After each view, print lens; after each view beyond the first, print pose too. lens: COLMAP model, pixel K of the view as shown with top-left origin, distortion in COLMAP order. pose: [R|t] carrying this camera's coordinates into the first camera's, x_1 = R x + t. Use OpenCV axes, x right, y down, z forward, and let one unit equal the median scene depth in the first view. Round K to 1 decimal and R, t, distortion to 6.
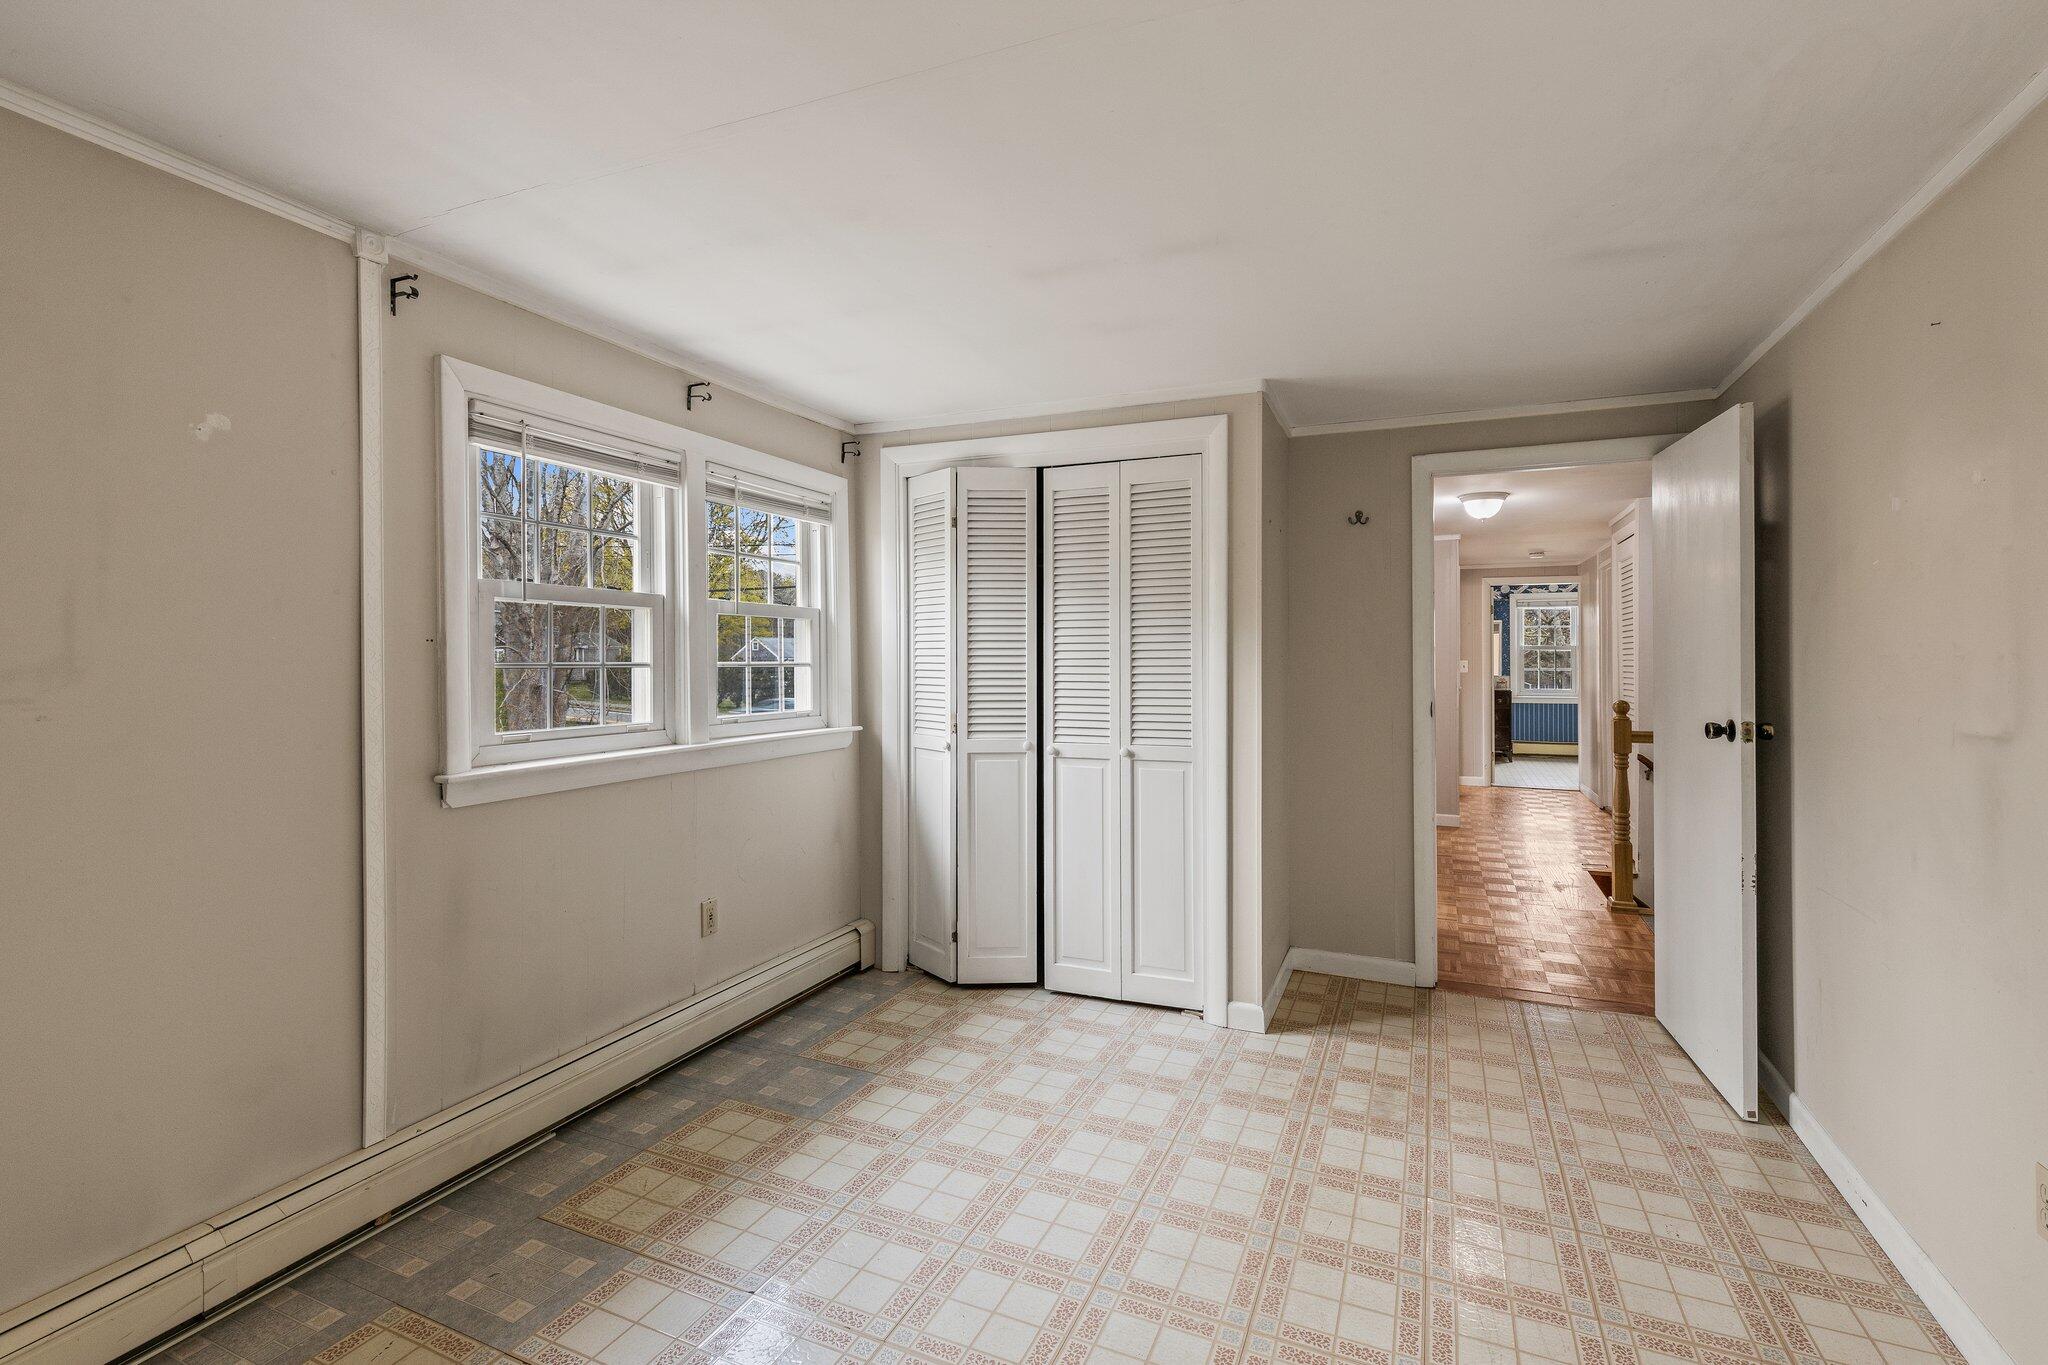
lens RADIAL K [[919.7, 0, 1035.7], [0, 919.7, 672.8], [0, 0, 1]] dist [0.000000, 0.000042]
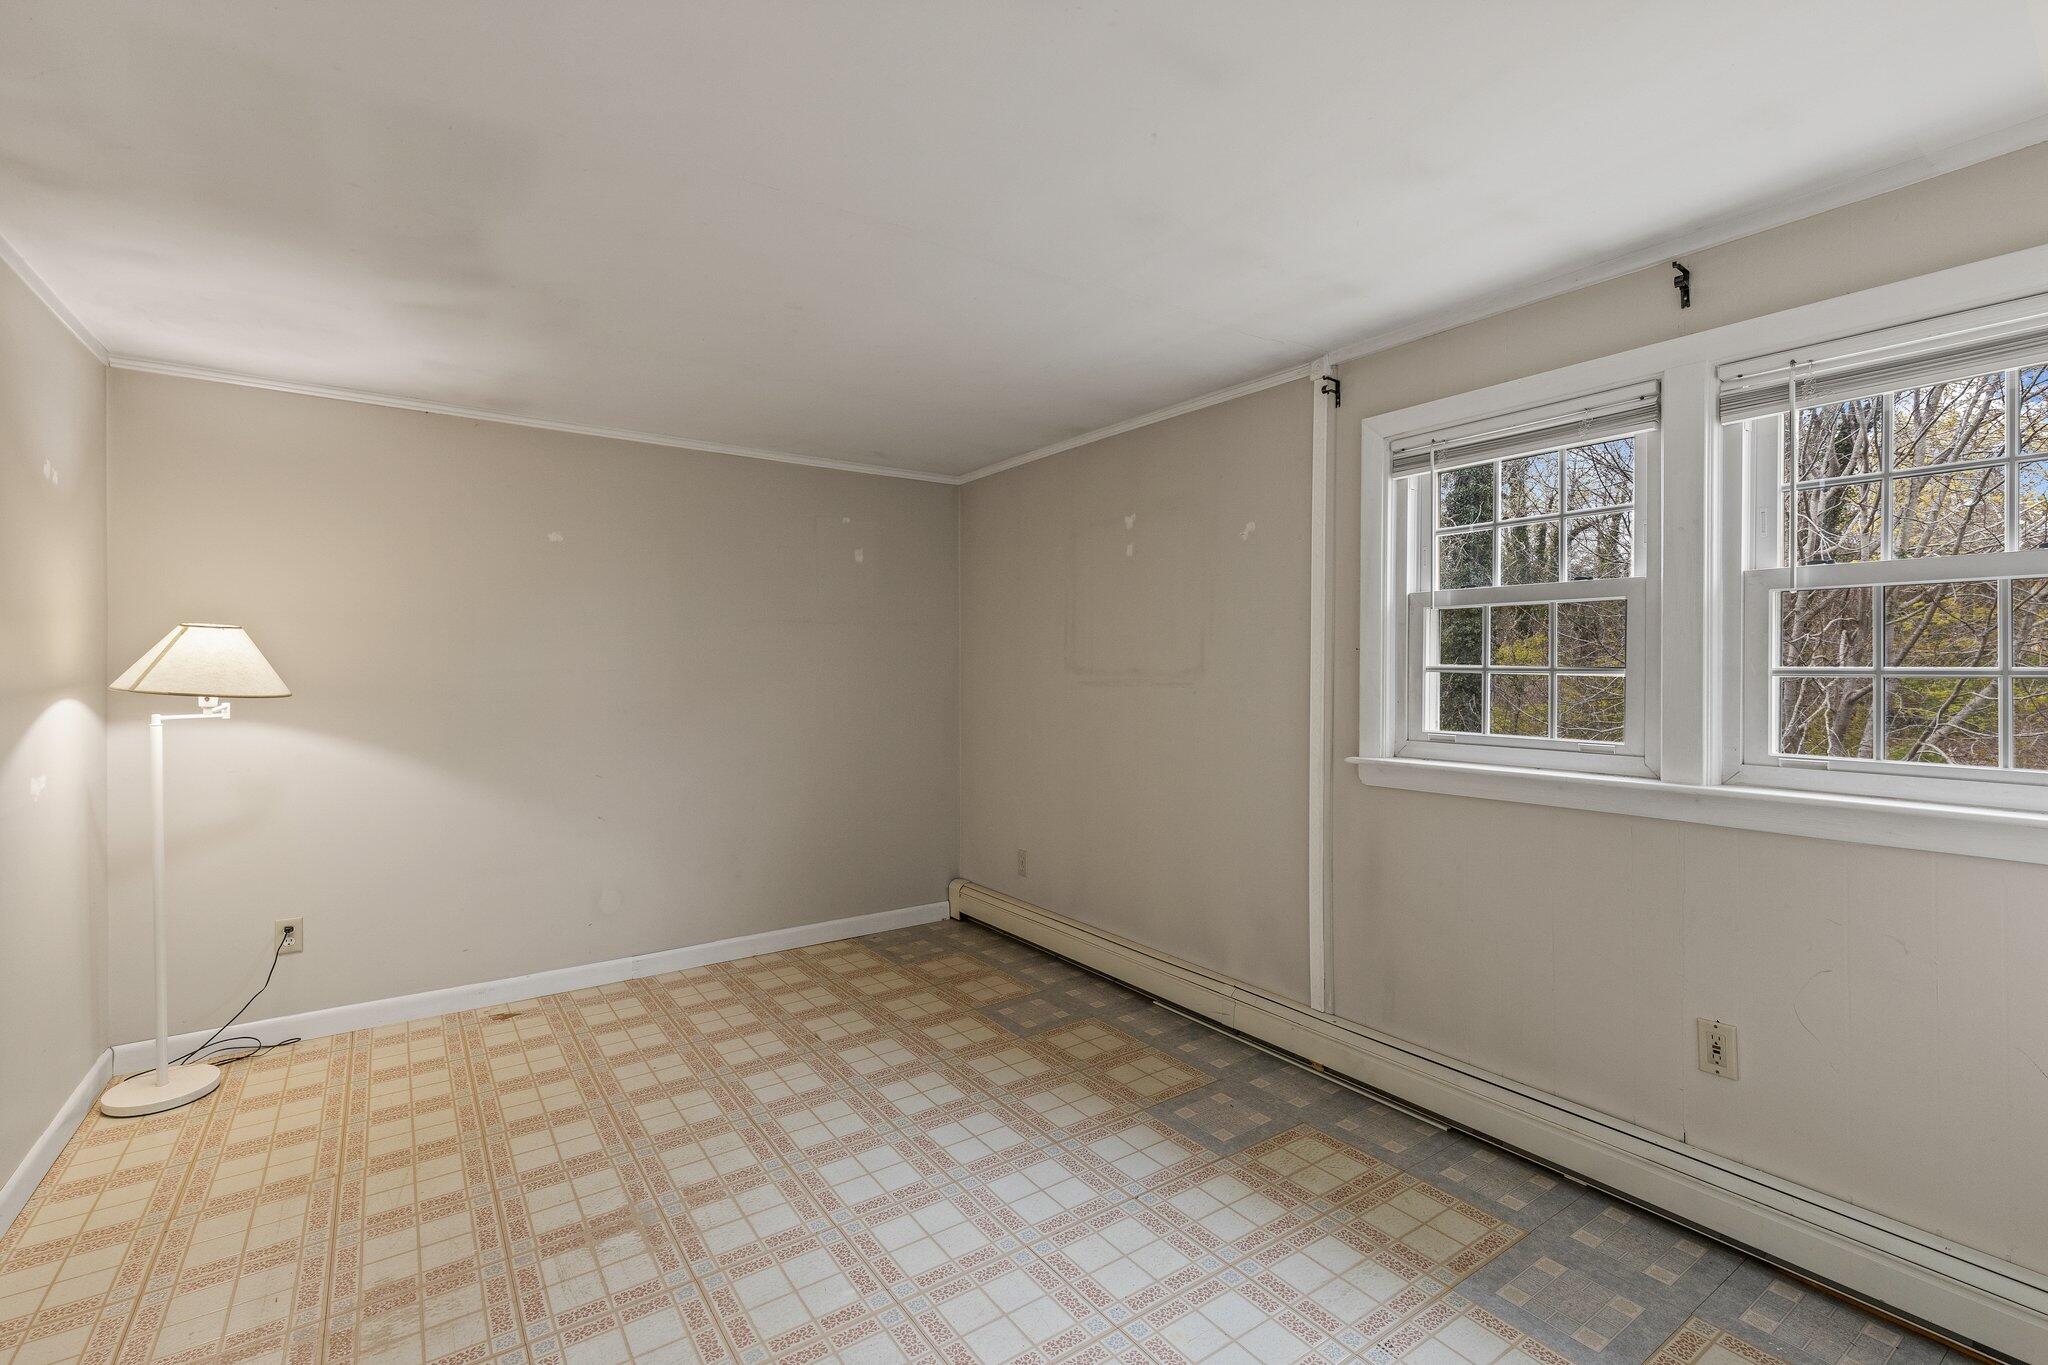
lens RADIAL K [[919.7, 0, 1044.4], [0, 919.7, 680.9], [0, 0, 1]] dist [0.000000, 0.000042]
pose [[-0.517066, 0.011677, -0.855866, 0.621169], [-0.012369, 0.999701, 0.021112, -0.011838], [0.855856, 0.021503, -0.516767, 1.226674]]
